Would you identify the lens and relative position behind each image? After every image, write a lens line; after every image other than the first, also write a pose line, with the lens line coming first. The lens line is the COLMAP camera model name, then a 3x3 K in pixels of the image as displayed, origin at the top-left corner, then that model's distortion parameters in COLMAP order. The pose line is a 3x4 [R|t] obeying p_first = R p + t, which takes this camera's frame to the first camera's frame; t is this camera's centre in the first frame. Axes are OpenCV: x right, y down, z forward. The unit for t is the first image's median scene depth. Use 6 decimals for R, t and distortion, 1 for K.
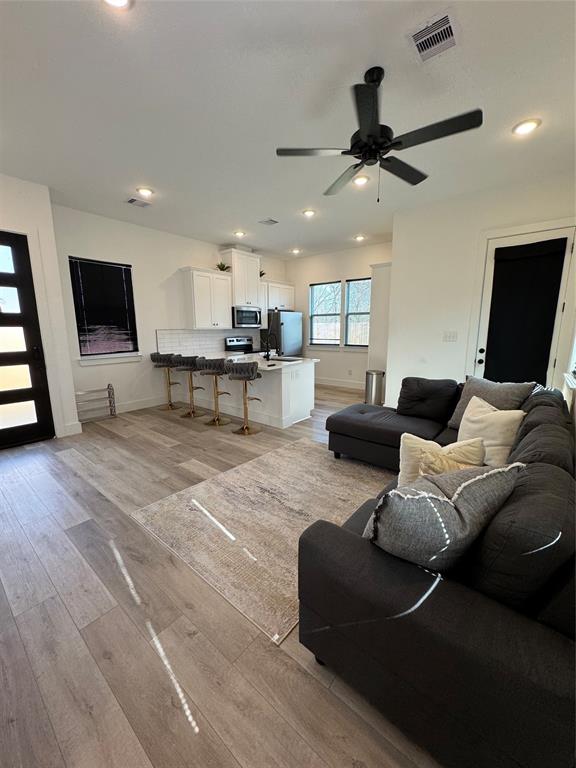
lens RADIAL K [[306.2, 0, 288.0], [0, 306.2, 384.3], [0, 0, 1]] dist [-0.003337, -0.000133]
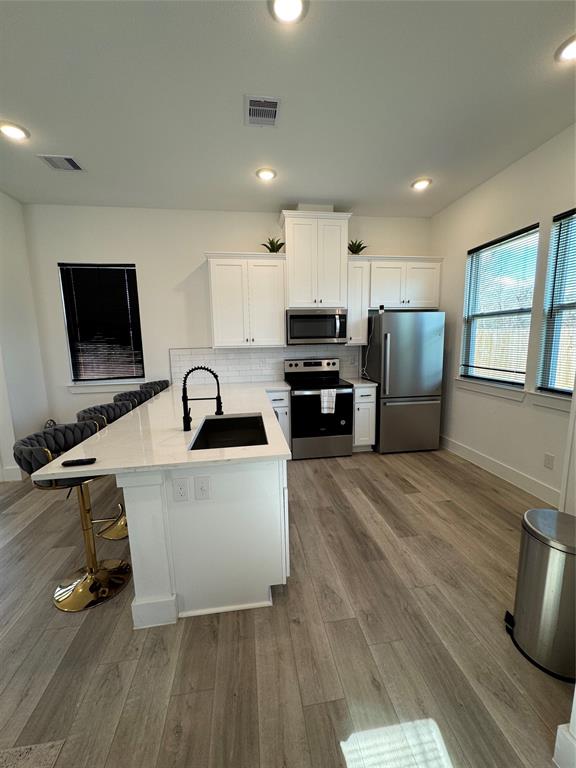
lens RADIAL K [[306.2, 0, 287.3], [0, 306.2, 382.3], [0, 0, 1]] dist [-0.003337, -0.000133]
pose [[0.742867, 0.085377, -0.663972, 0.216822], [-0.106768, 0.994249, 0.008391, -0.112025], [0.660870, 0.064657, 0.747710, 0.534495]]
